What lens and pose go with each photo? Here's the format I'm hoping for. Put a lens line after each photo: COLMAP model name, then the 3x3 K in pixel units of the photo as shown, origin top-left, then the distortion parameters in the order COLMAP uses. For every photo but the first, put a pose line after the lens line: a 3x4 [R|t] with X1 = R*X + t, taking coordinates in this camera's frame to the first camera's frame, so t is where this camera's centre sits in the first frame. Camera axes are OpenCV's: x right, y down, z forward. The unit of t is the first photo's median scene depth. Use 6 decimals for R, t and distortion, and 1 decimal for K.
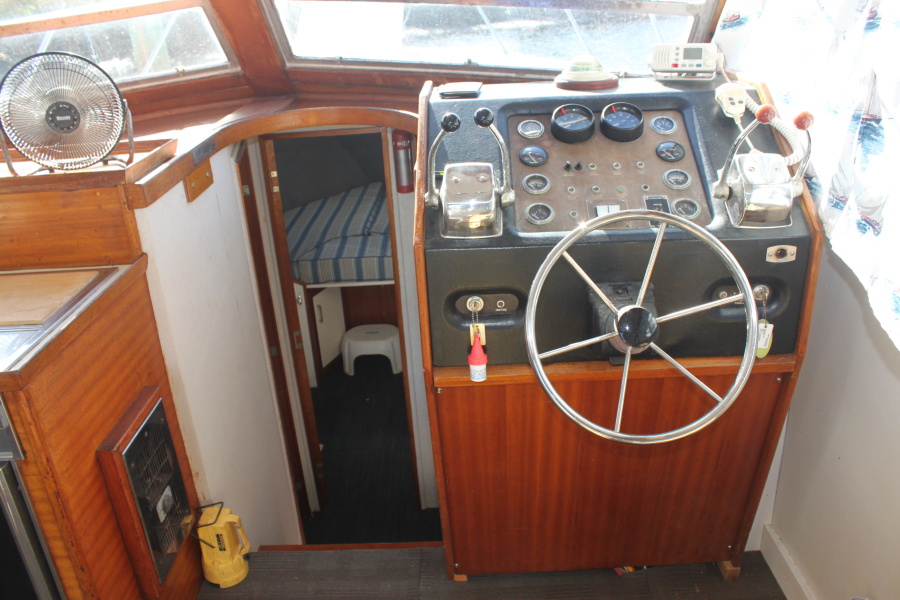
lens RADIAL K [[729.8, 0, 449.9], [0, 729.8, 301.8], [0, 0, 1]] dist [-0.126622, 0.082436]
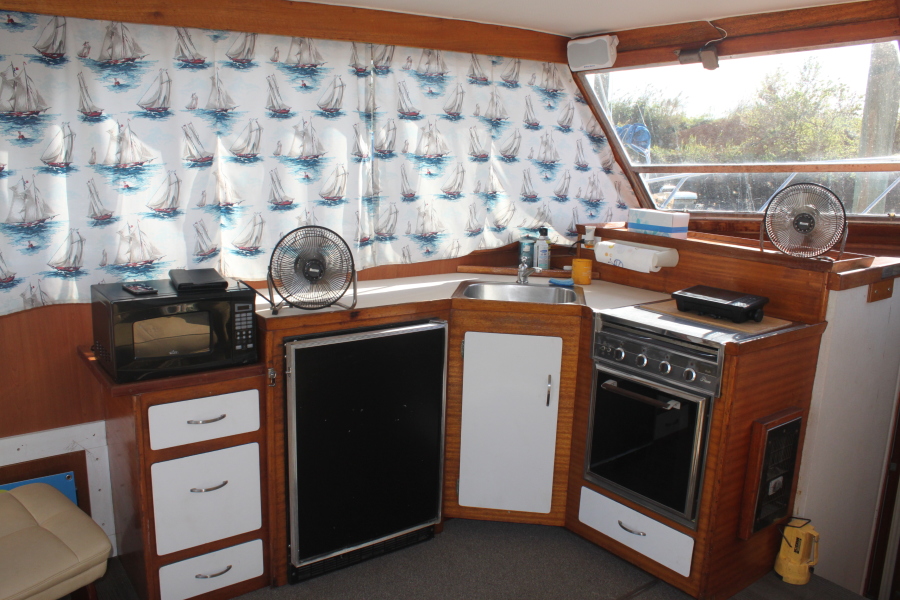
lens RADIAL K [[729.8, 0, 423.8], [0, 729.8, 315.1], [0, 0, 1]] dist [-0.126622, 0.082436]
pose [[0.592975, 0.236138, -0.769818, 0.182612], [-0.376328, 0.926469, -0.005688, 0.227225], [0.711869, 0.293077, 0.638238, -0.483198]]
